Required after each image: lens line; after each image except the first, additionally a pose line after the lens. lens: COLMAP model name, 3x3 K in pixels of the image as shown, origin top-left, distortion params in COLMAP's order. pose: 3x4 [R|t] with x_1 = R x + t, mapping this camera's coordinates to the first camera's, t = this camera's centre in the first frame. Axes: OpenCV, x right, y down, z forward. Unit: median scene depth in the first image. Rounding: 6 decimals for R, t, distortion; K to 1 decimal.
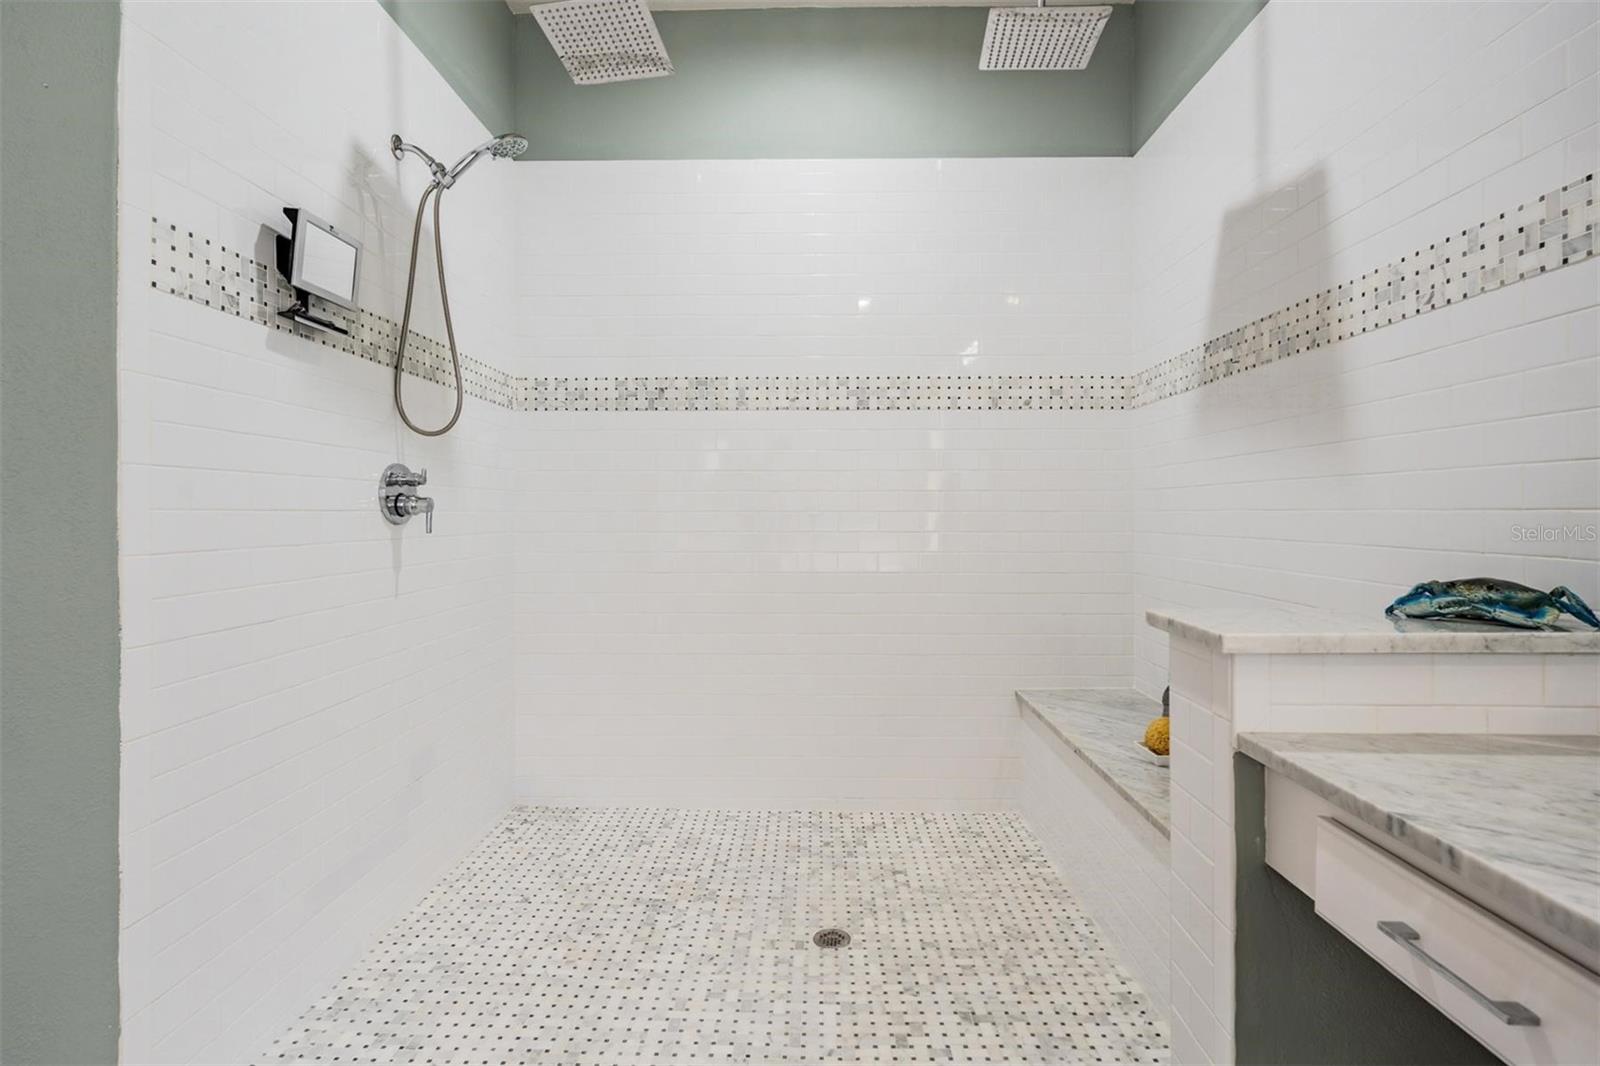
lens RADIAL K [[782.2, 0, 794.7], [0, 782.2, 510.1], [0, 0, 1]] dist [0.002637, -0.000768]
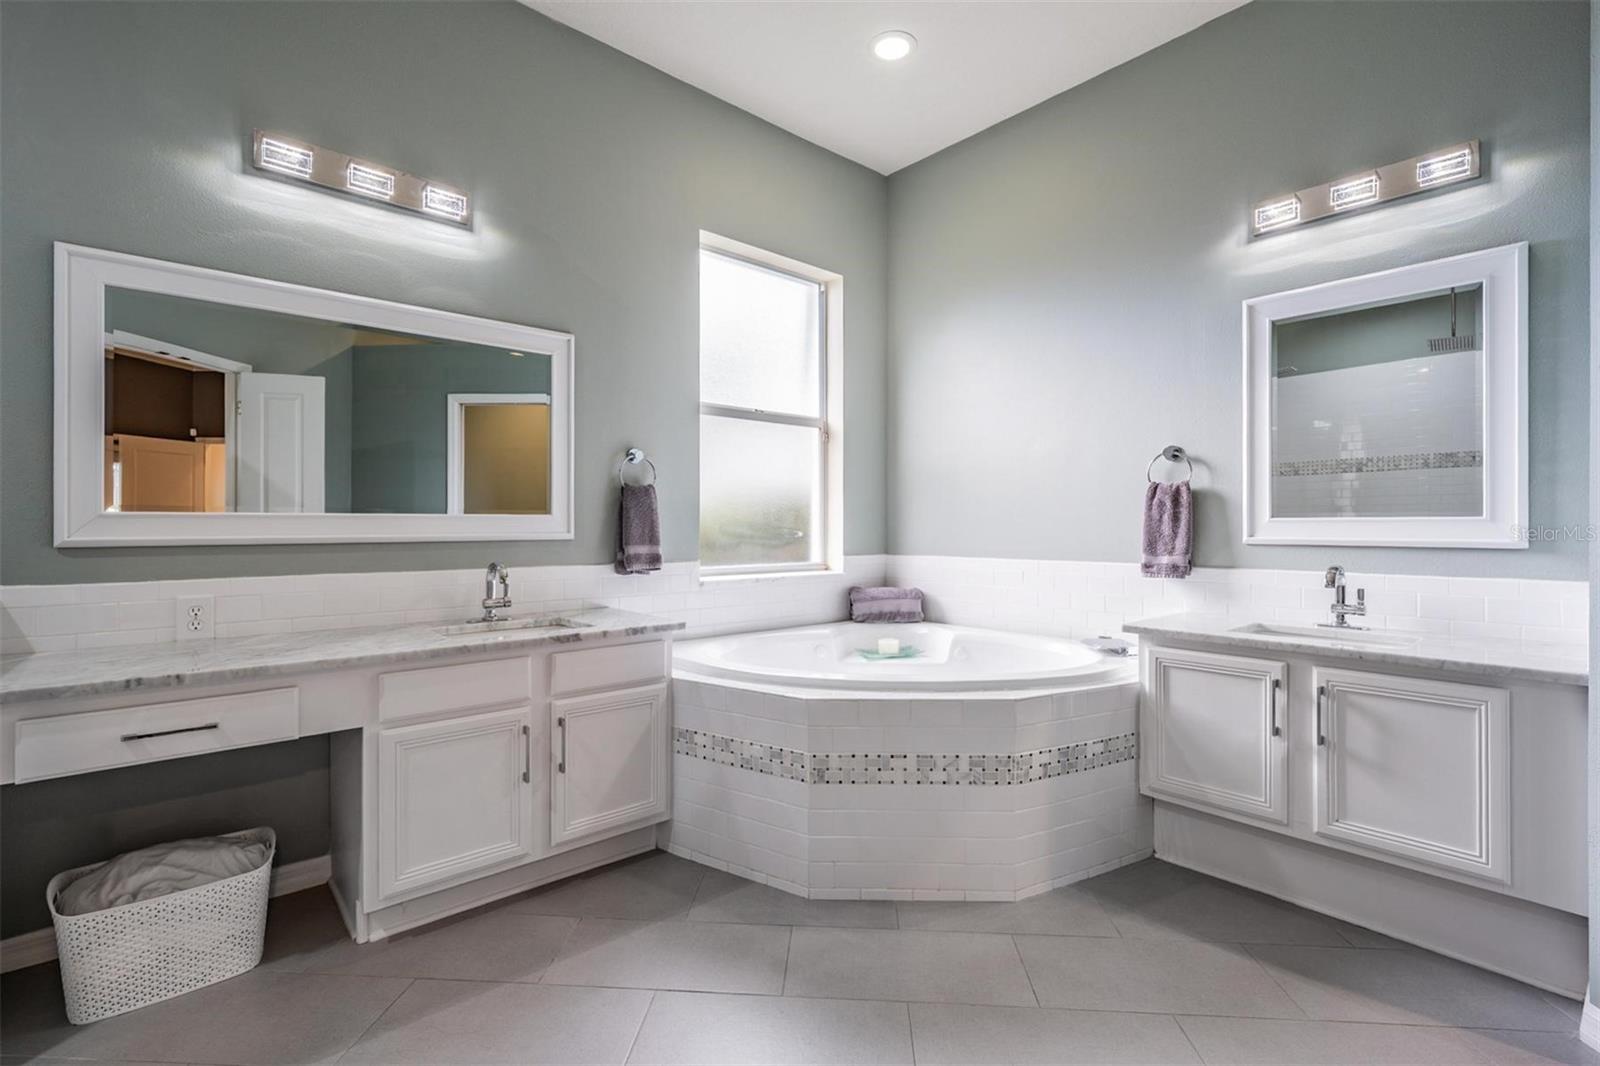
lens RADIAL K [[727.8, 0, 795.5], [0, 727.8, 531.7], [0, 0, 1]] dist [-0.001229, 0.000366]
pose [[-0.678967, -0.000764, 0.734169, -0.672749], [0.000430, 0.999999, 0.001438, 0.006567], [-0.734169, 0.001292, -0.678966, 0.396374]]
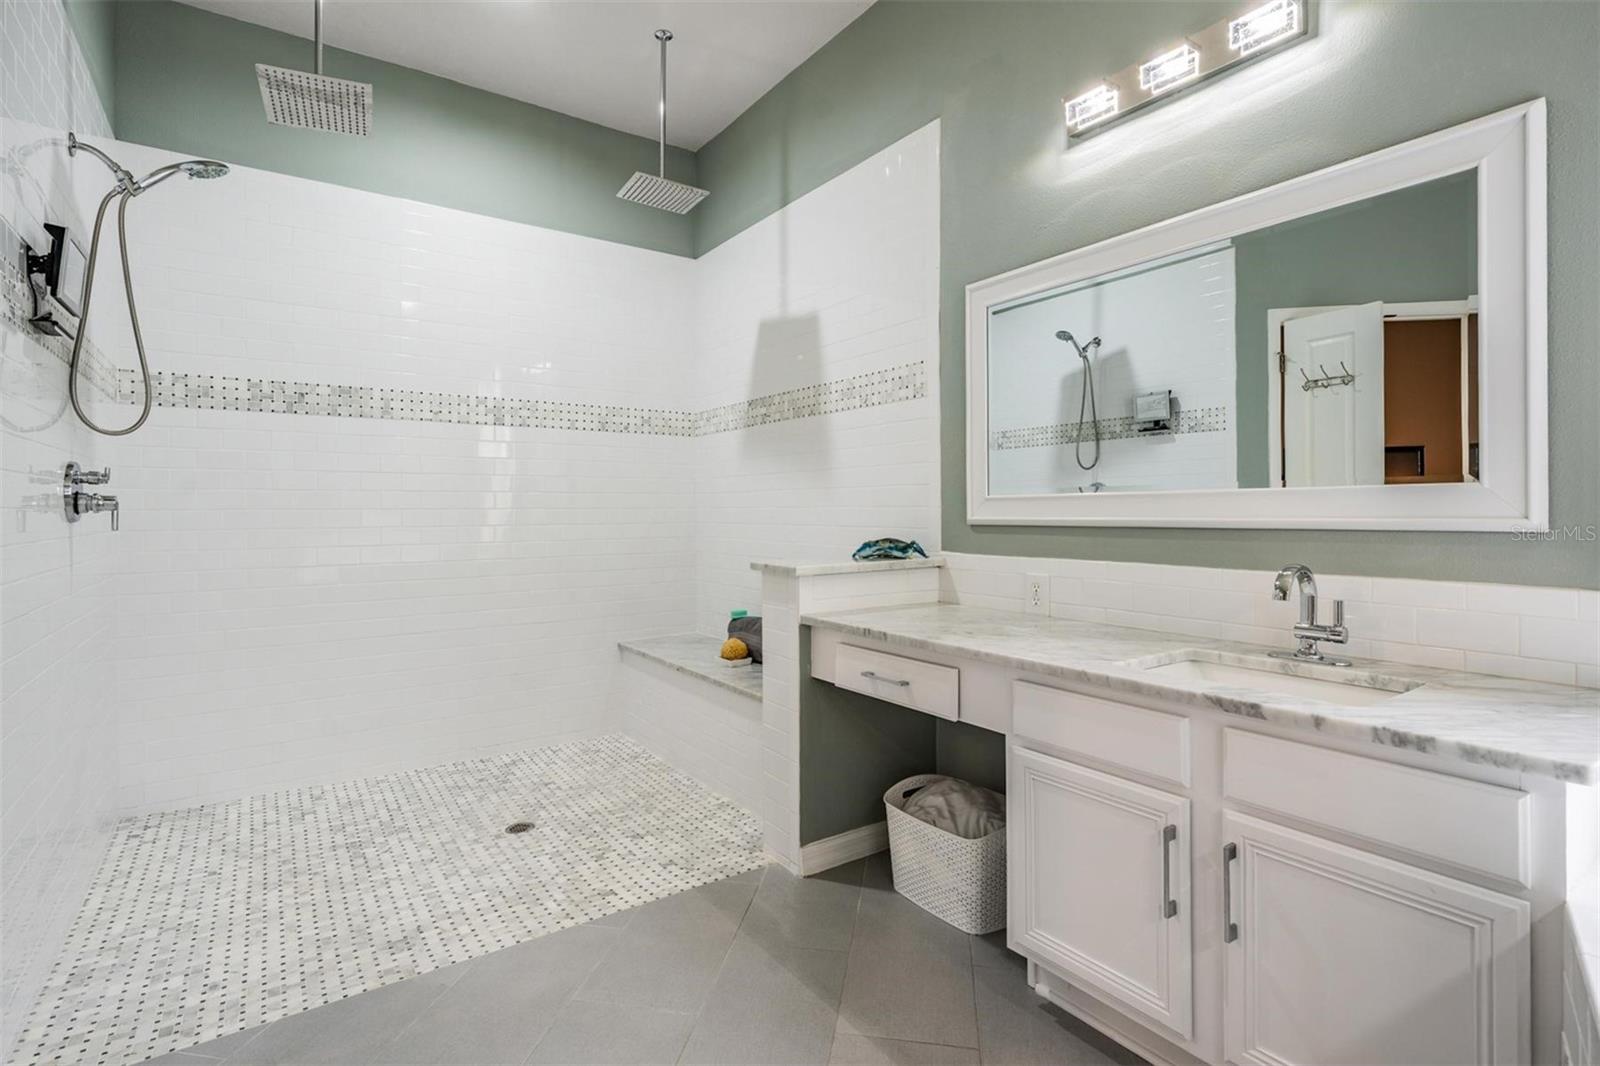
lens RADIAL K [[782.2, 0, 794.7], [0, 782.2, 510.1], [0, 0, 1]] dist [0.002637, -0.000768]
pose [[0.810176, -0.003068, 0.586178, -0.348924], [0.001374, 0.999993, 0.003335, 0.000504], [-0.586185, -0.001896, 0.810175, -0.351835]]
